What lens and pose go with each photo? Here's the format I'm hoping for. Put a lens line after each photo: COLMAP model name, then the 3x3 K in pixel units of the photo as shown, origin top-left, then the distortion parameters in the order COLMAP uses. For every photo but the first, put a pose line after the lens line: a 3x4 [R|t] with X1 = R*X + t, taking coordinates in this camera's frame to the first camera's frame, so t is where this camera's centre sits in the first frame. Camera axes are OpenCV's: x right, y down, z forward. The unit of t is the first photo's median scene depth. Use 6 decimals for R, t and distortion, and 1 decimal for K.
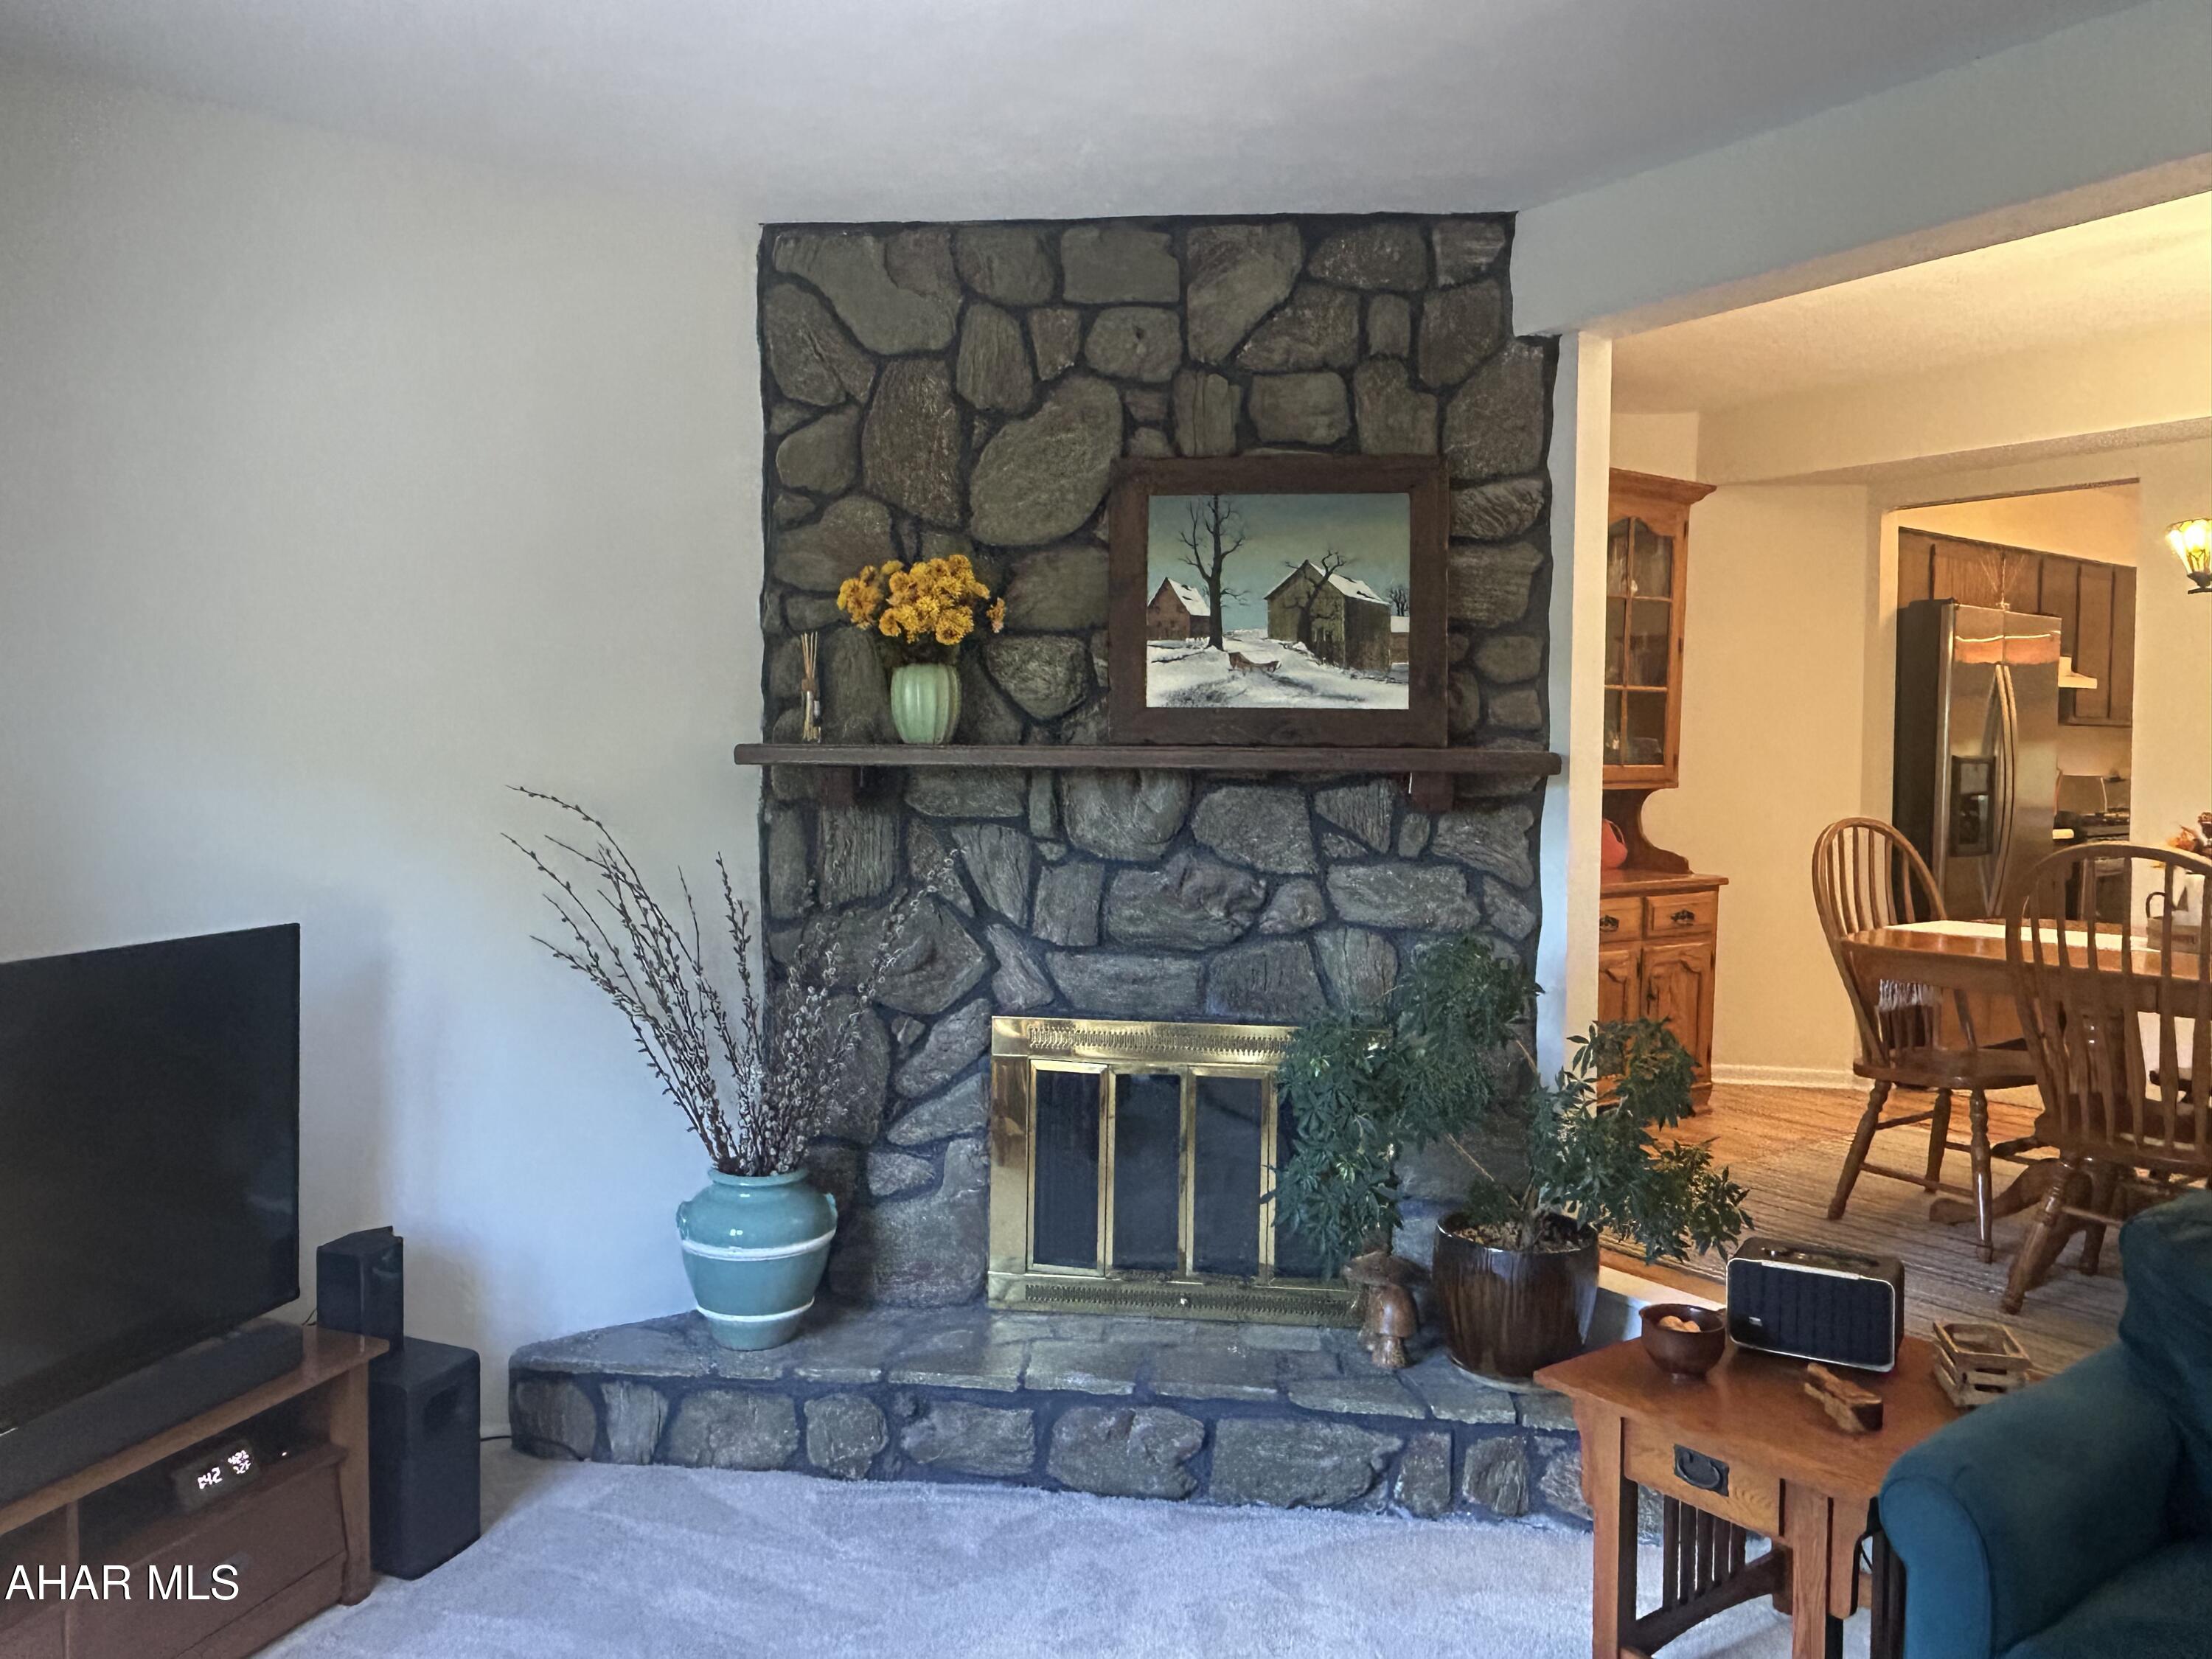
lens RADIAL K [[1562.4, 0, 1106.0], [0, 1562.4, 829.5], [0, 0, 1]] dist [-0.004489, 0.001734]
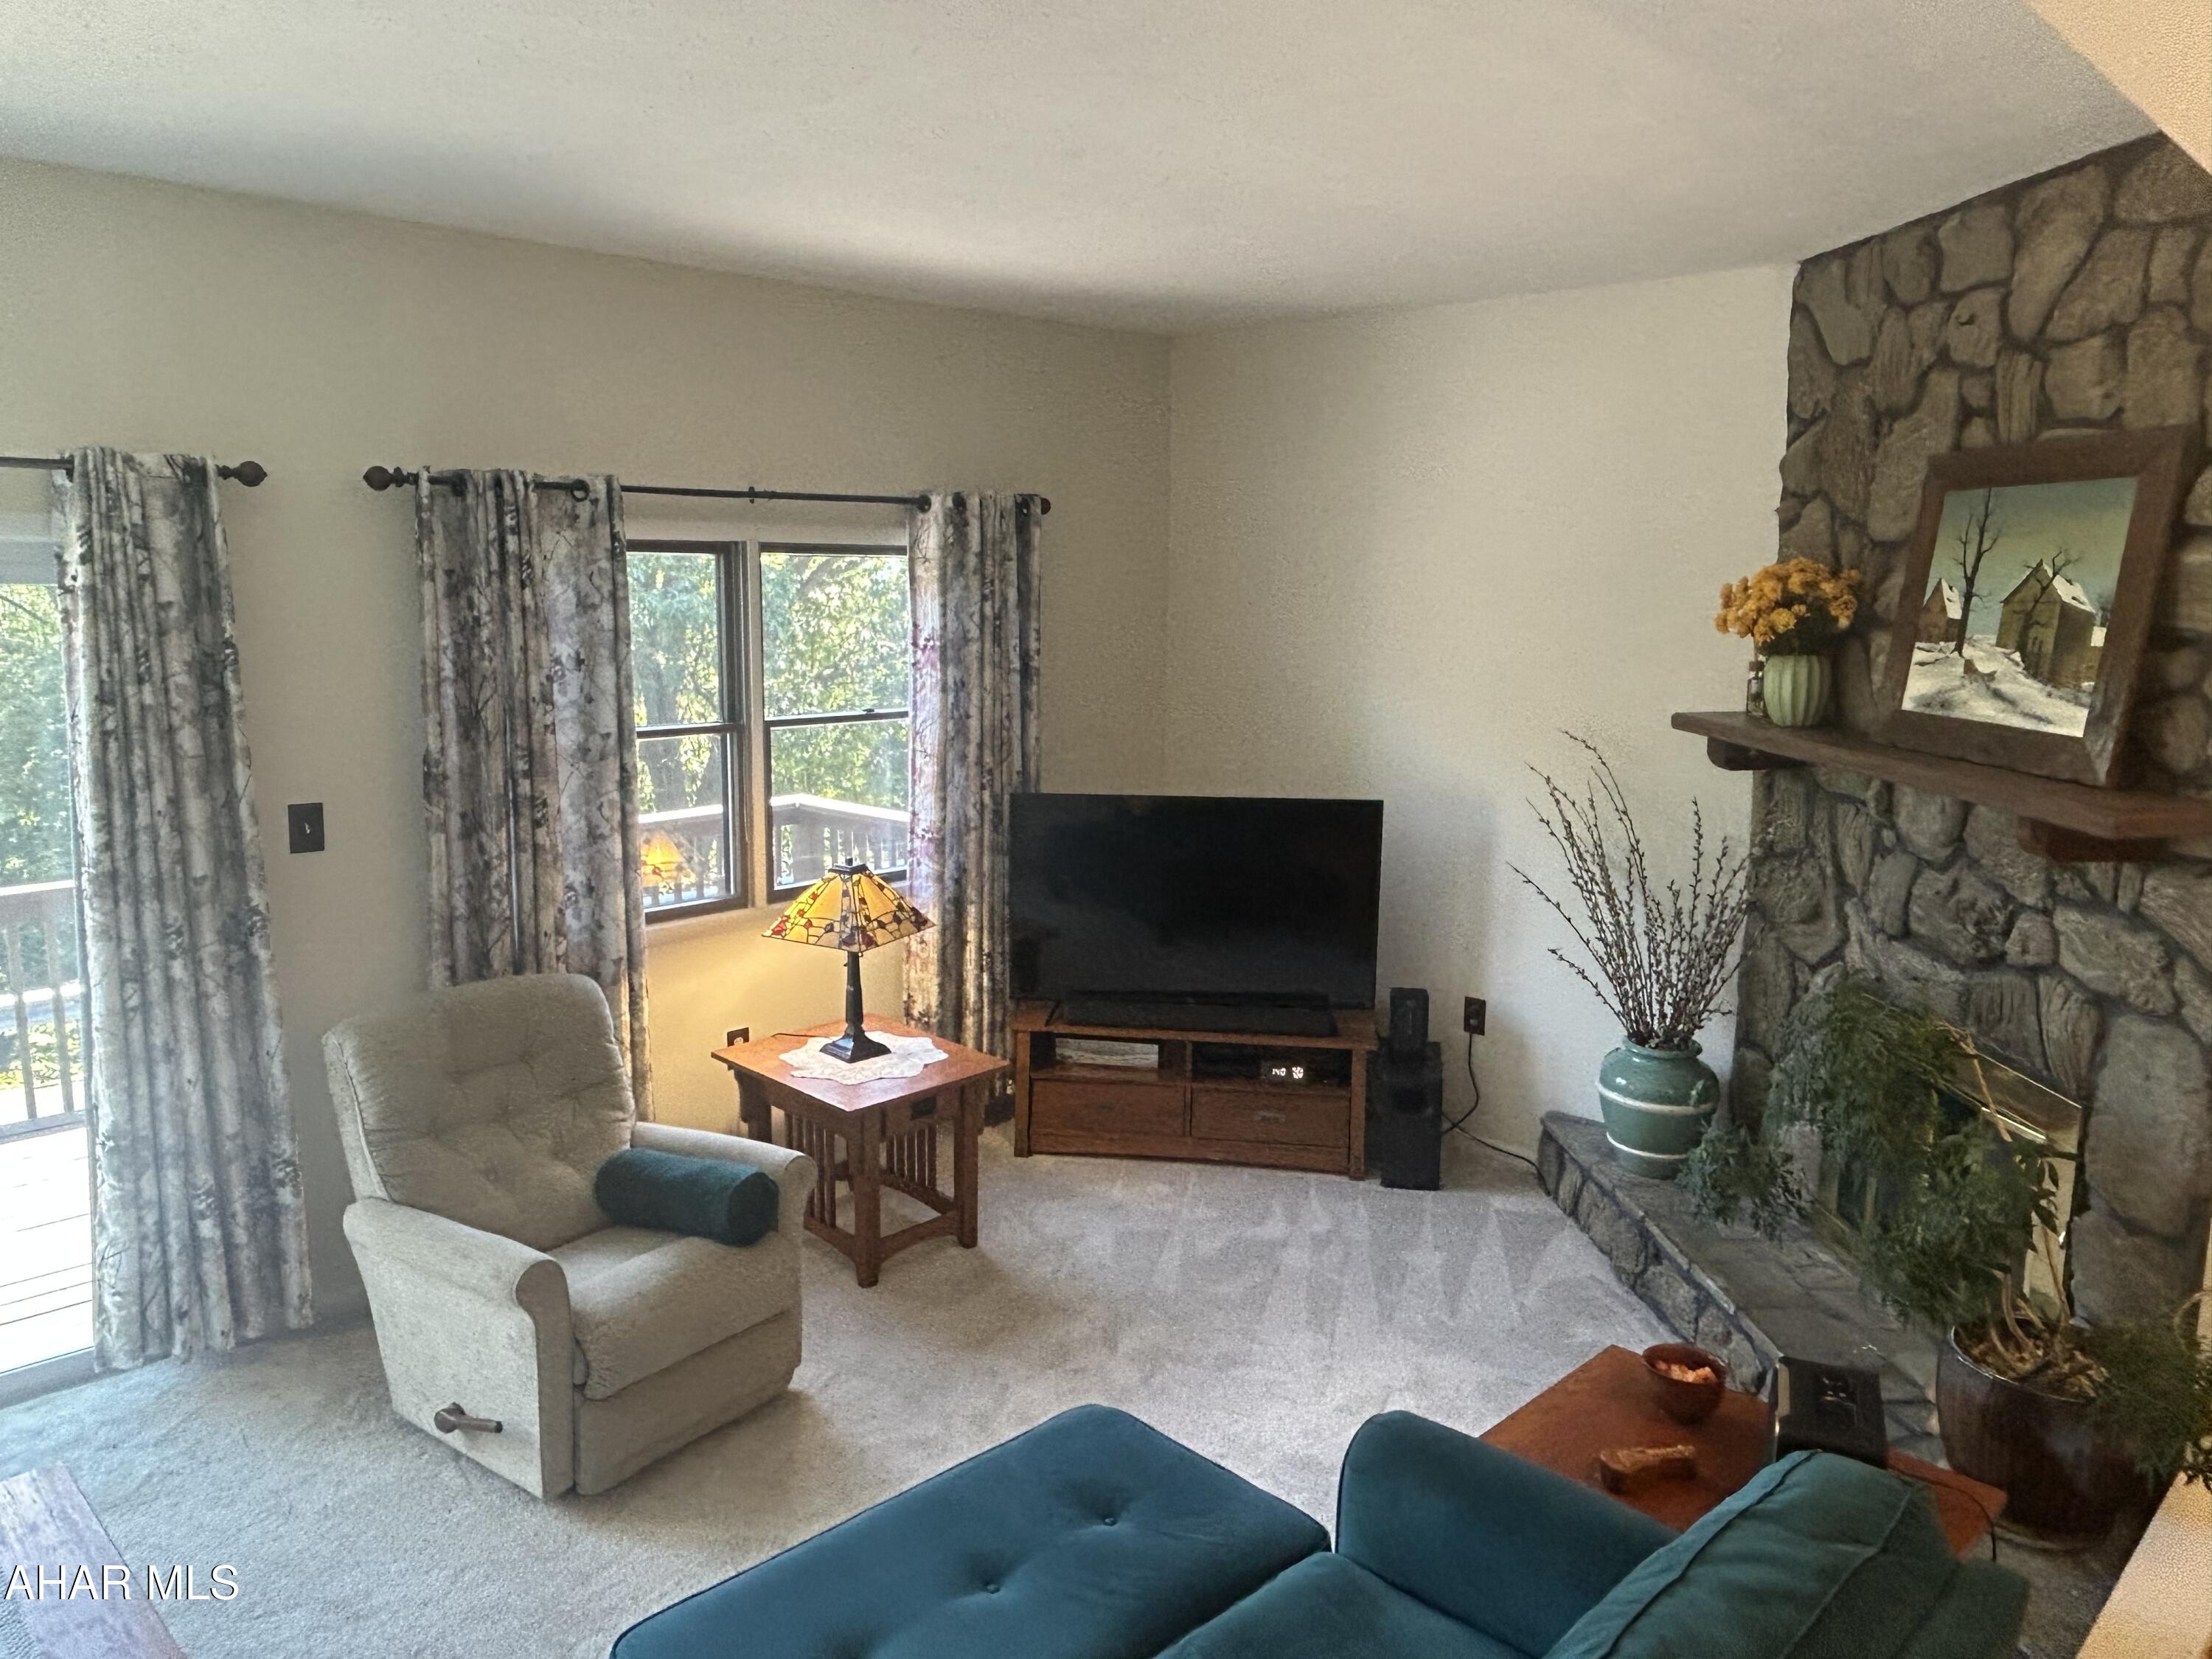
lens RADIAL K [[1562.4, 0, 1106.0], [0, 1562.4, 829.5], [0, 0, 1]] dist [-0.004489, 0.001734]
pose [[0.163229, 0.157606, -0.973918, 0.931261], [-0.053287, 0.987125, 0.150812, -0.126122], [0.985148, 0.027280, 0.169525, 0.327811]]
